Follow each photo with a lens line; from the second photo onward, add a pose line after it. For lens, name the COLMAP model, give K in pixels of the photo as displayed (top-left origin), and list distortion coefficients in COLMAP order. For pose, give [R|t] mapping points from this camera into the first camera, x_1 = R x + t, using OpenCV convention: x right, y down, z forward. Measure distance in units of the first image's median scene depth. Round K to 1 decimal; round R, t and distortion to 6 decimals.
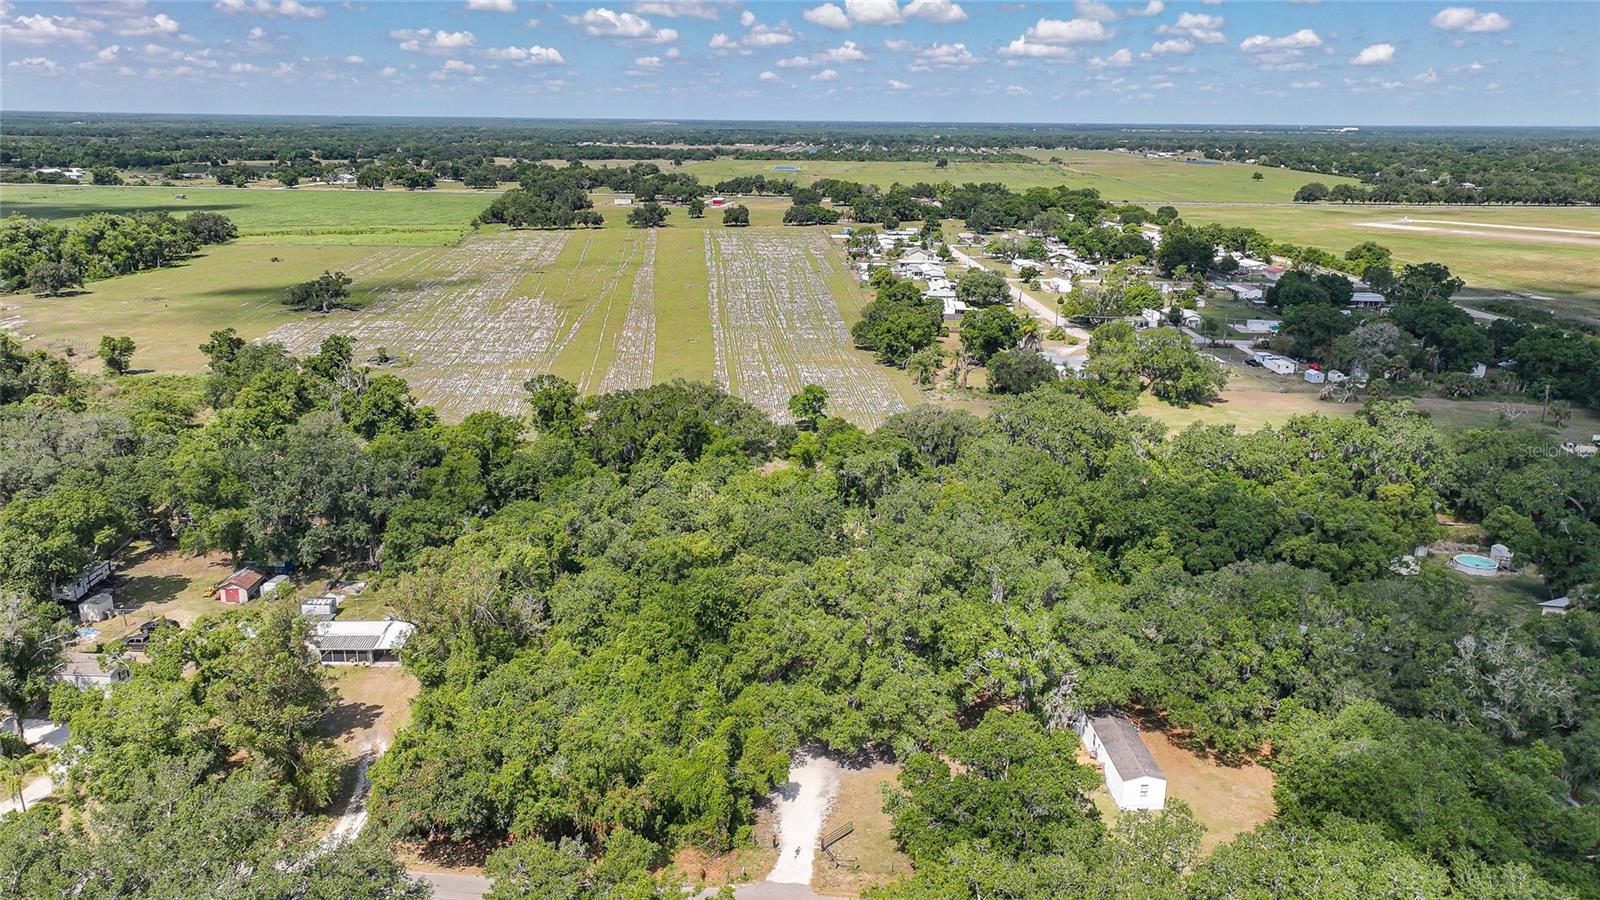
lens RADIAL K [[1121.2, 0, 800.0], [0, 1121.2, 450.0], [0, 0, 1]] dist [-0.008061, 0.024837]
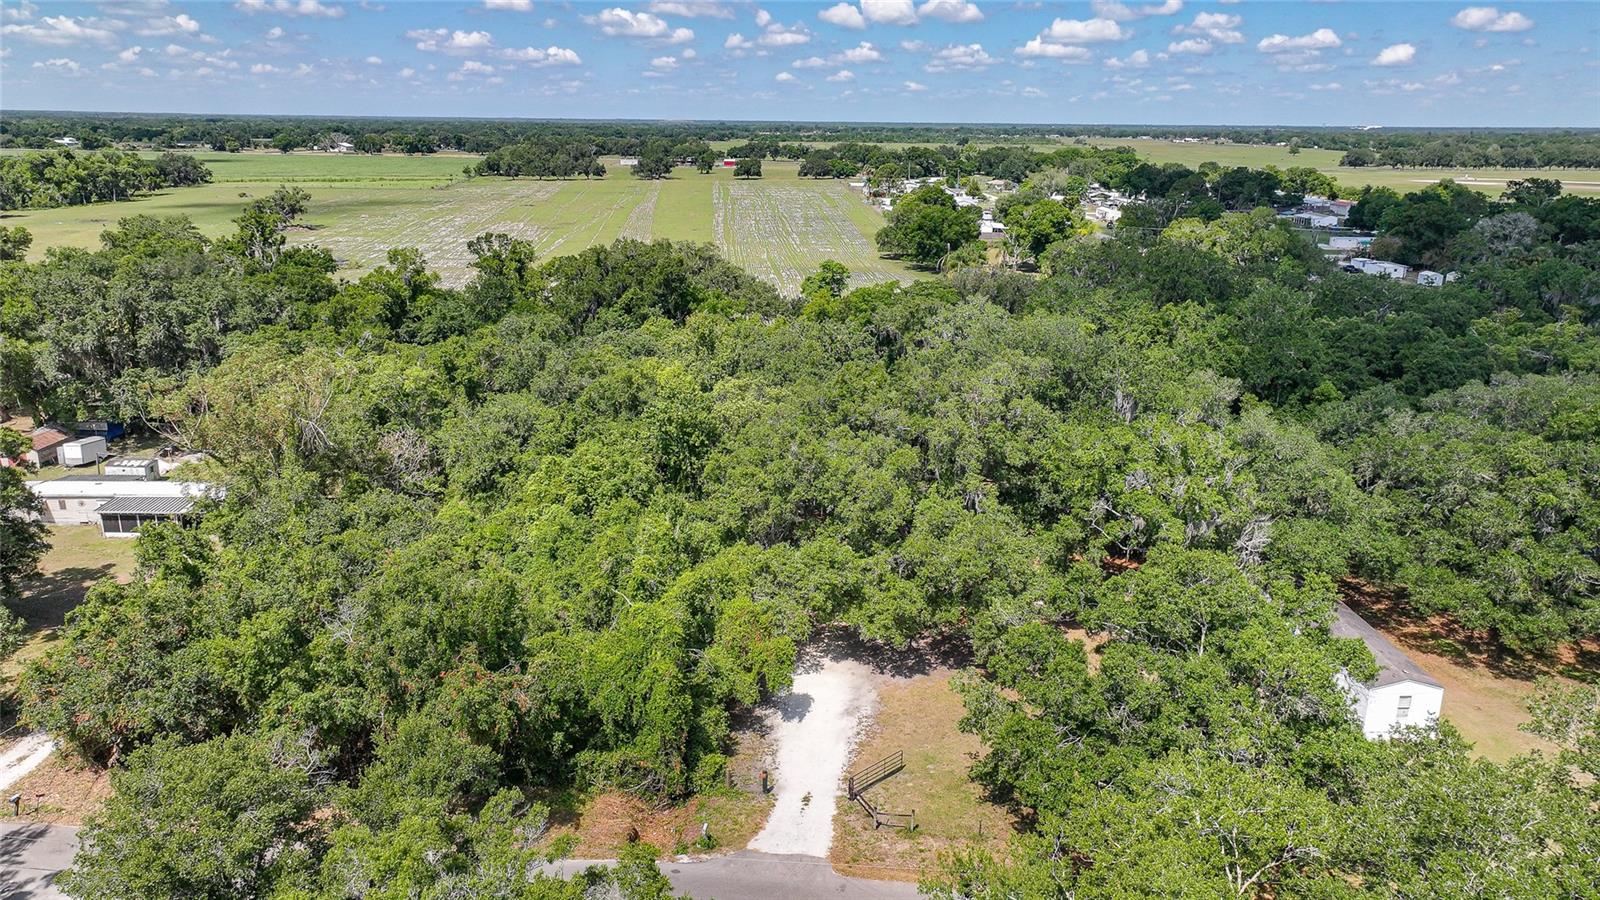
lens RADIAL K [[1121.2, 0, 800.0], [0, 1121.2, 450.0], [0, 0, 1]] dist [-0.008061, 0.024837]
pose [[0.999911, 0.005451, -0.012202, 0.000362], [-0.005452, 0.999985, -0.000016, 0.161768], [0.012202, 0.000082, 0.999926, 0.388318]]
